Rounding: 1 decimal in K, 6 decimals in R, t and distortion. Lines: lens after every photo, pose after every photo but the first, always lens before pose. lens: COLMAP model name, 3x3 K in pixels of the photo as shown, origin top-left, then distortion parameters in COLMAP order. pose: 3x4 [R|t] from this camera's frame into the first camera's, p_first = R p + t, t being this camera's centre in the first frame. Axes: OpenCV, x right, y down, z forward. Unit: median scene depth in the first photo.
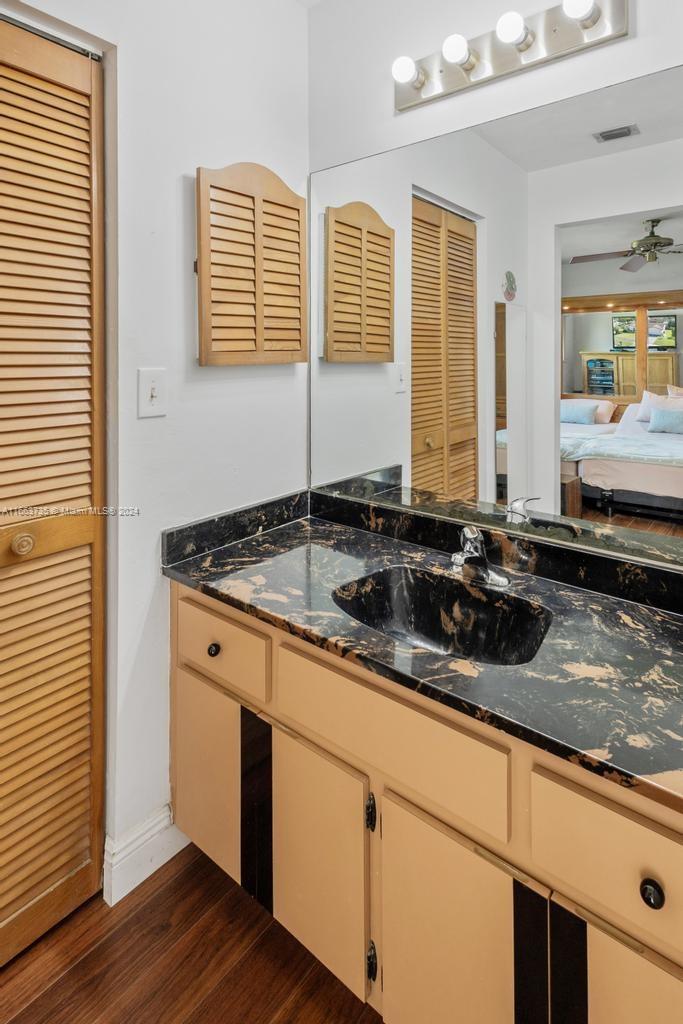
lens RADIAL K [[545.6, 0, 359.5], [0, 545.6, 356.0], [0, 0, 1]] dist [0.000777, 0.001356]
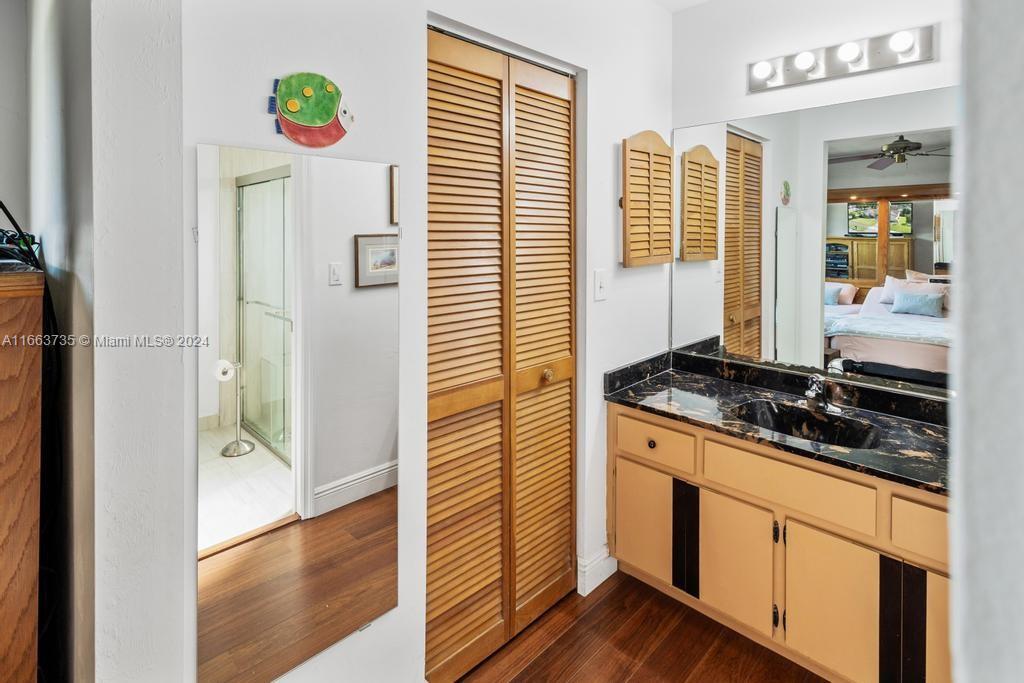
lens RADIAL K [[518.0, 0, 526.1], [0, 518.0, 244.4], [0, 0, 1]] dist [0.002400, -0.000086]
pose [[0.995186, 0.005004, -0.097875, -0.442848], [-0.003027, 0.999789, 0.020337, -0.079778], [0.097956, -0.019943, 0.994991, -0.507047]]
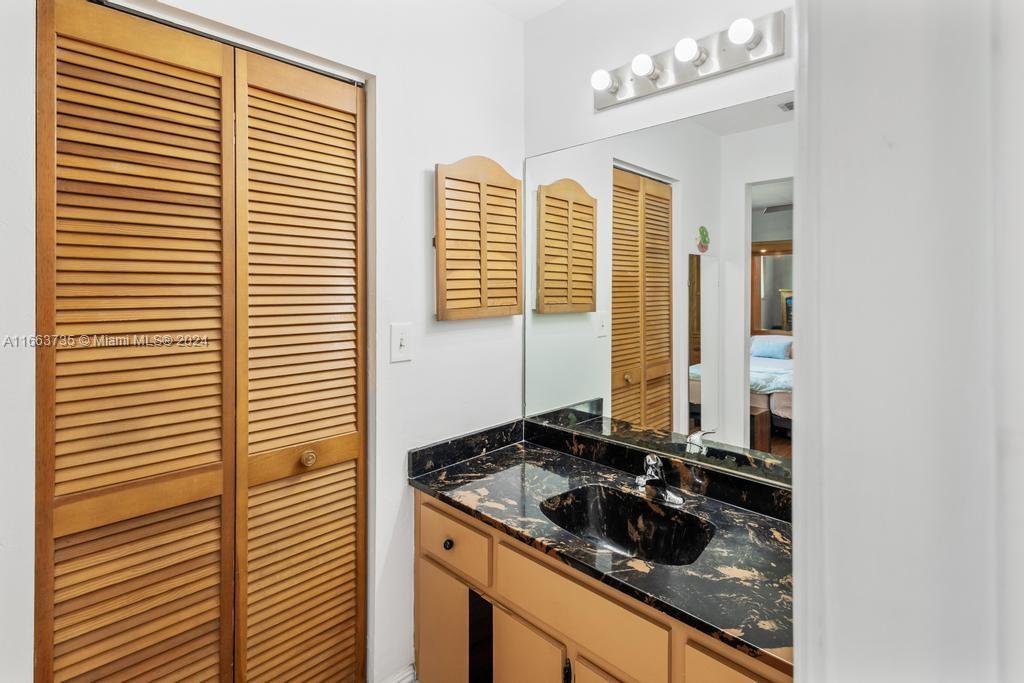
lens RADIAL K [[499.7, 0, 530.9], [0, 499.7, 291.2], [0, 0, 1]] dist [0.006544, 0.000349]
pose [[0.996265, 0.003433, -0.086276, 0.024377], [-0.002935, 0.999978, 0.005906, -0.060284], [0.086294, -0.005631, 0.996254, -0.141127]]
